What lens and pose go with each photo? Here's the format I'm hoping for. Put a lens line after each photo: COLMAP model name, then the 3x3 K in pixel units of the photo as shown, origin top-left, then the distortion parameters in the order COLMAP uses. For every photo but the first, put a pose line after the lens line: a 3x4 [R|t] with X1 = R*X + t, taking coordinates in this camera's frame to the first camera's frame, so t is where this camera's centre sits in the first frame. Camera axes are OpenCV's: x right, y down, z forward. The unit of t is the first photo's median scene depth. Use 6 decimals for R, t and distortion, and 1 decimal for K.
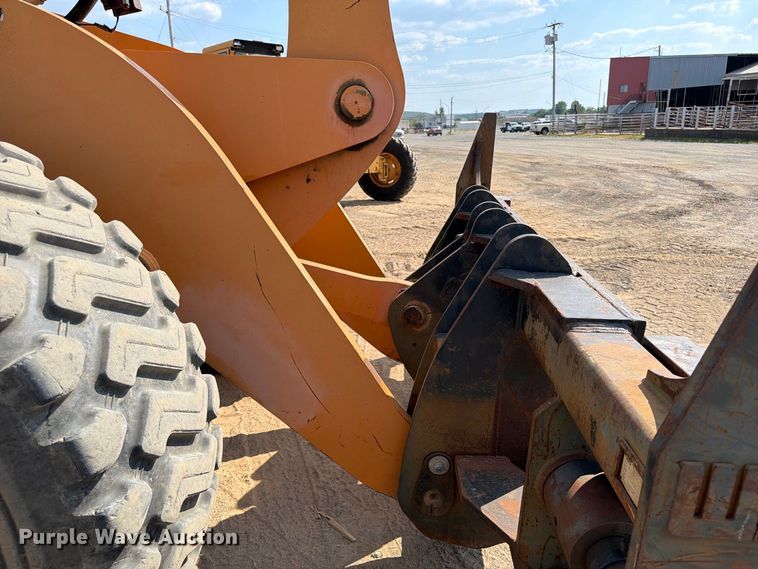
lens RADIAL K [[536.3, 0, 382.9], [0, 536.3, 283.1], [0, 0, 1]] dist [0.022090, -0.029765]
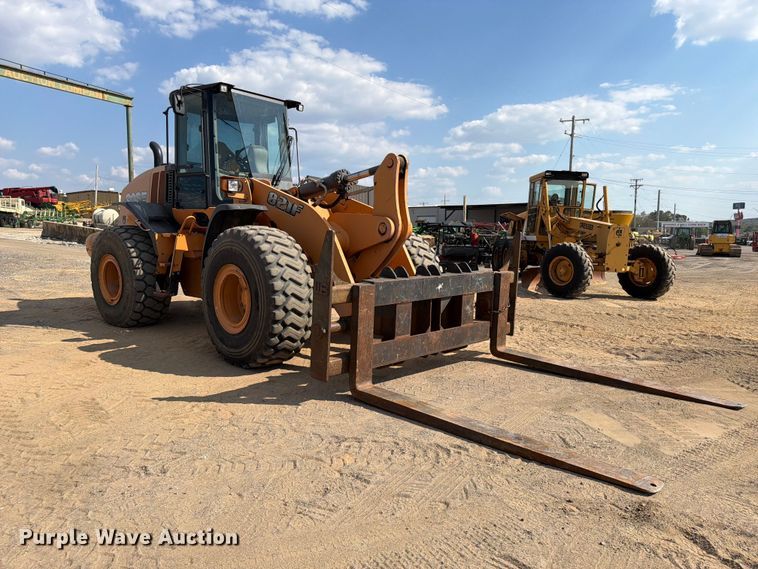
lens RADIAL K [[536.3, 0, 378.4], [0, 536.3, 278.0], [0, 0, 1]] dist [0.022090, -0.029765]
pose [[0.747209, 0.081292, -0.659598, 0.102084], [-0.208266, 0.971140, -0.116241, 0.016764], [0.631113, 0.224228, 0.742575, -0.066323]]
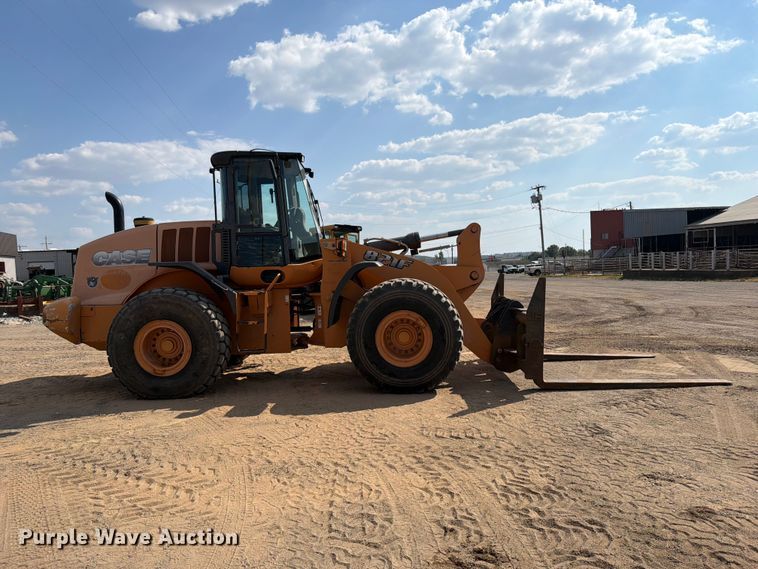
lens RADIAL K [[536.3, 0, 361.1], [0, 536.3, 294.3], [0, 0, 1]] dist [0.022090, -0.029765]
pose [[0.999099, -0.012192, -0.040648, -0.040313], [0.002307, 0.972032, -0.234838, 0.042851], [0.042374, 0.234532, 0.971184, -0.166061]]
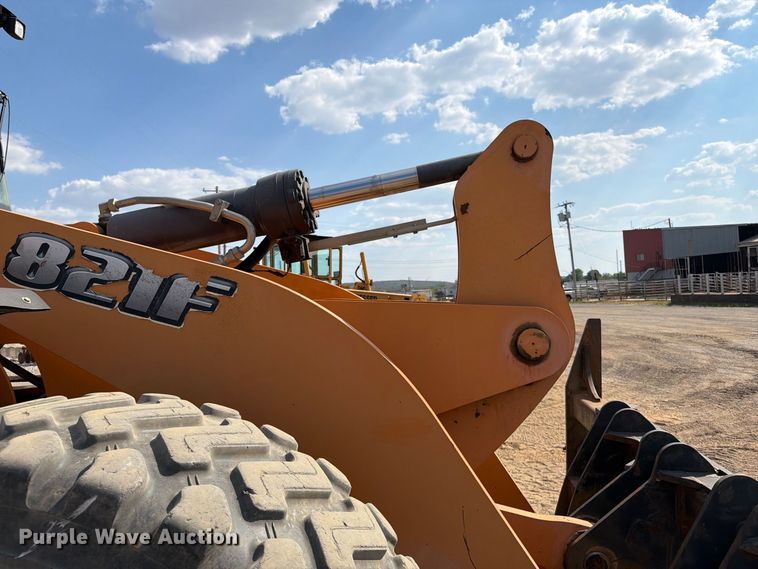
lens RADIAL K [[536.3, 0, 381.8], [0, 536.3, 278.3], [0, 0, 1]] dist [0.022090, -0.029765]
pose [[0.998722, -0.027818, -0.042206, -0.014392], [0.013296, 0.950122, -0.311595, -0.006631], [0.048769, 0.310635, 0.949277, -0.002069]]
